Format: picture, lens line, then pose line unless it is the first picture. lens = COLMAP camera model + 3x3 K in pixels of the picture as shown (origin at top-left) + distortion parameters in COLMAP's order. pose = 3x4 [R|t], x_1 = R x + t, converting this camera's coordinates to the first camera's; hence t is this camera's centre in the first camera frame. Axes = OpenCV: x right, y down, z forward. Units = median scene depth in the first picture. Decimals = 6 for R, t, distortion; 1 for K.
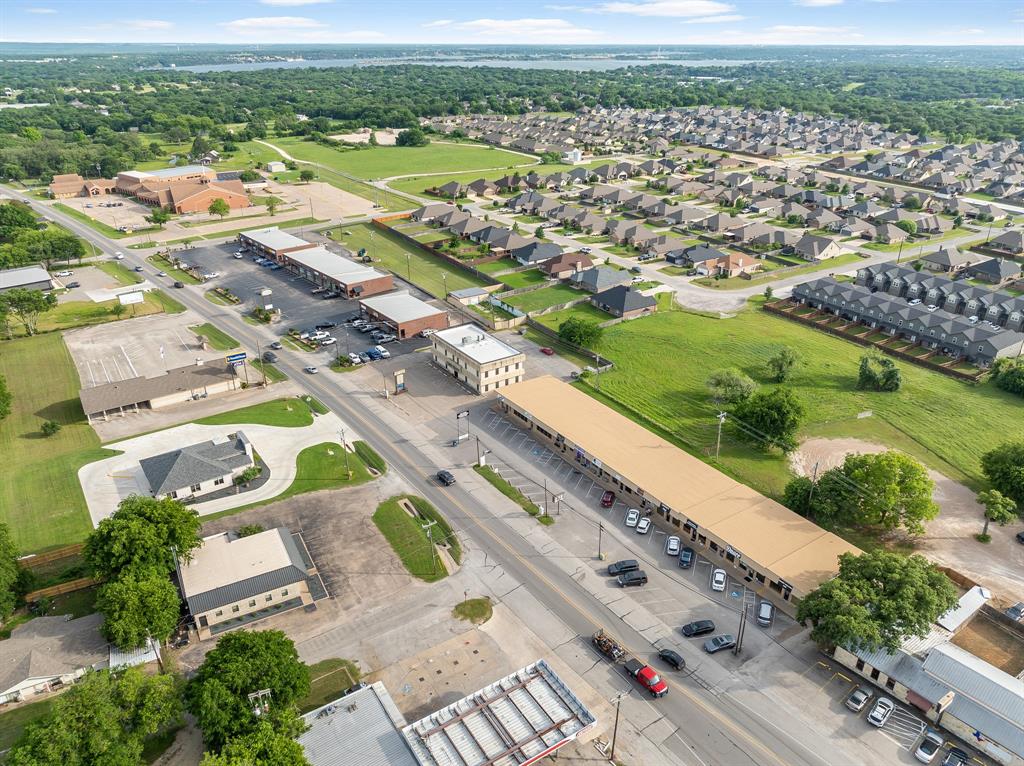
lens RADIAL K [[732.5, 0, 511.1], [0, 732.5, 355.7], [0, 0, 1]] dist [-0.027115, 0.009907]
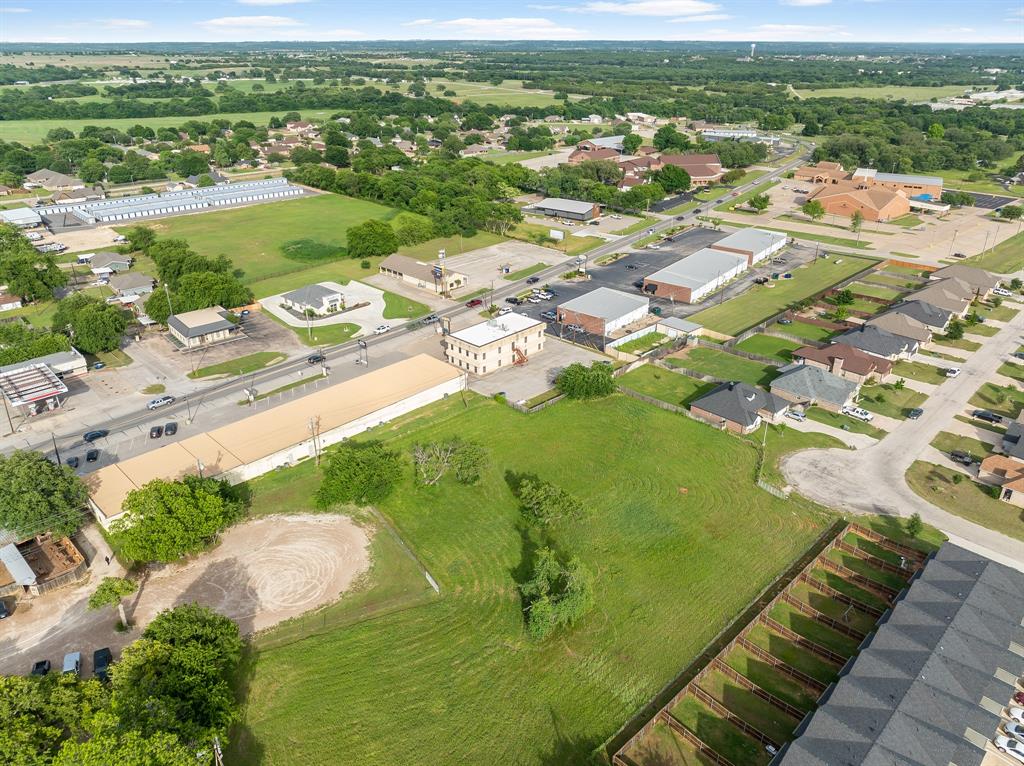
lens RADIAL K [[732.5, 0, 511.1], [0, 732.5, 355.7], [0, 0, 1]] dist [-0.027115, 0.009907]
pose [[0.207698, 0.390103, -0.897040, 0.746338], [-0.390746, 0.873784, 0.289517, -0.241455], [0.896760, 0.290382, 0.333914, 0.554738]]
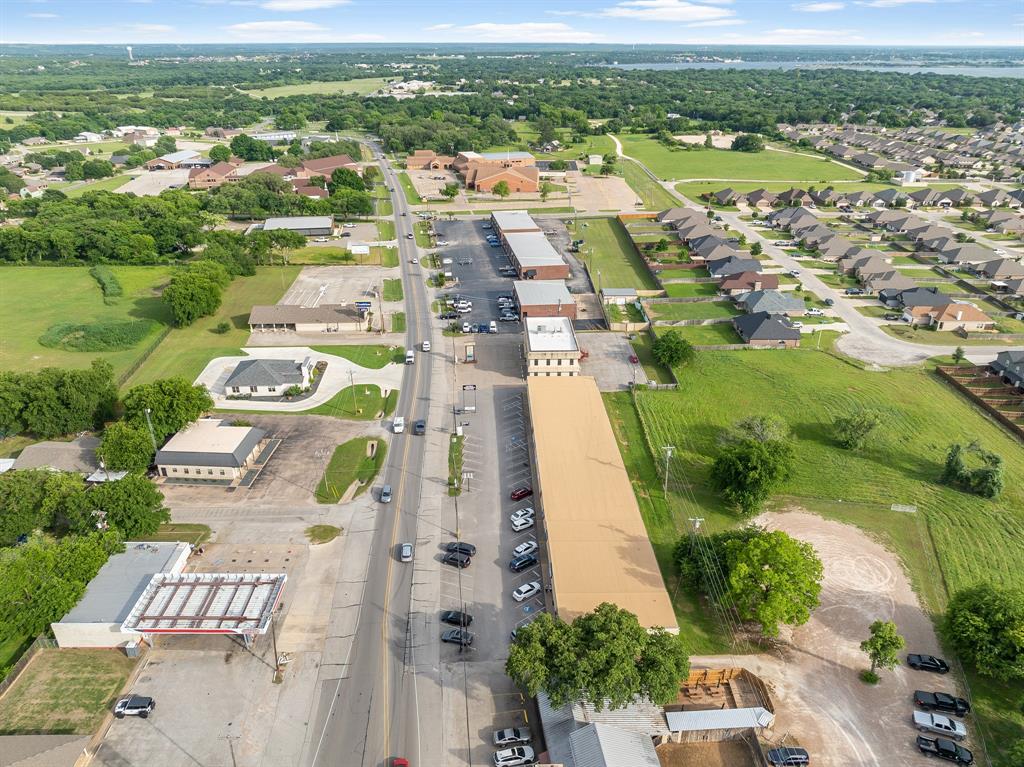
lens RADIAL K [[732.5, 0, 511.1], [0, 732.5, 356.2], [0, 0, 1]] dist [-0.027115, 0.009907]
pose [[0.846100, 0.211087, -0.489445, 0.342530], [-0.211456, 0.975821, 0.055308, -0.025496], [0.489286, 0.056700, 0.870278, 0.058972]]
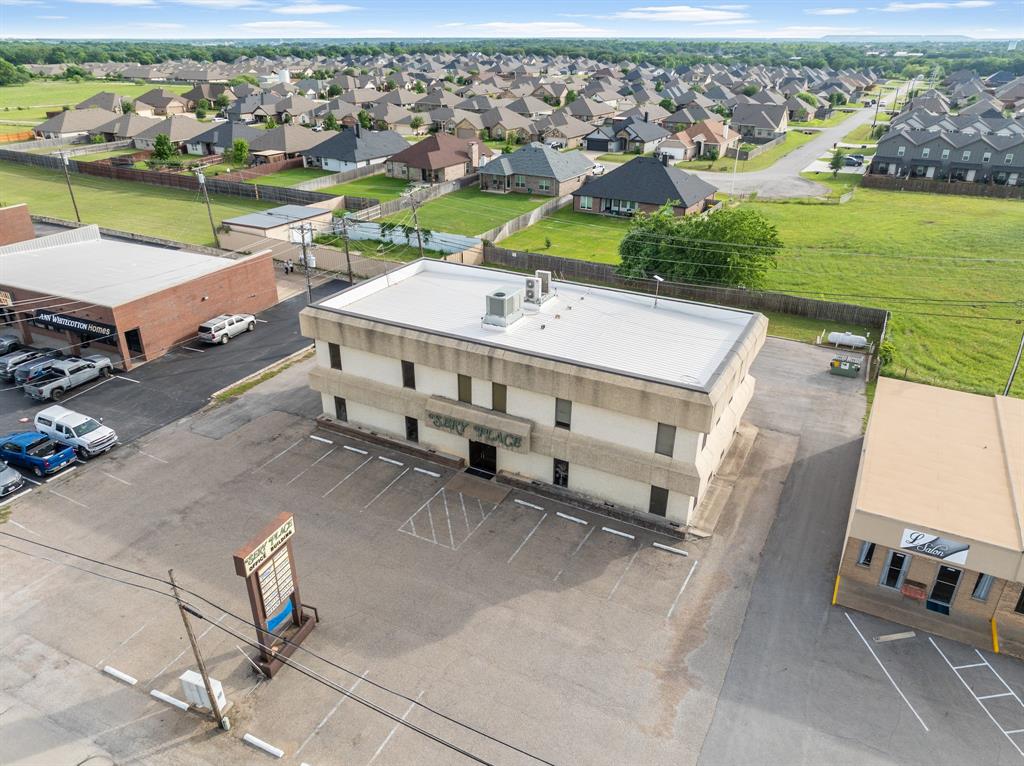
lens RADIAL K [[721.0, 0, 512.0], [0, 721.0, 383.0], [0, 0, 1]] dist [-0.020398, 0.003282]
pose [[0.887254, -0.198696, 0.416294, -0.127027], [0.181287, 0.980056, 0.081400, -0.011771], [-0.424165, 0.003247, 0.905579, 0.647102]]
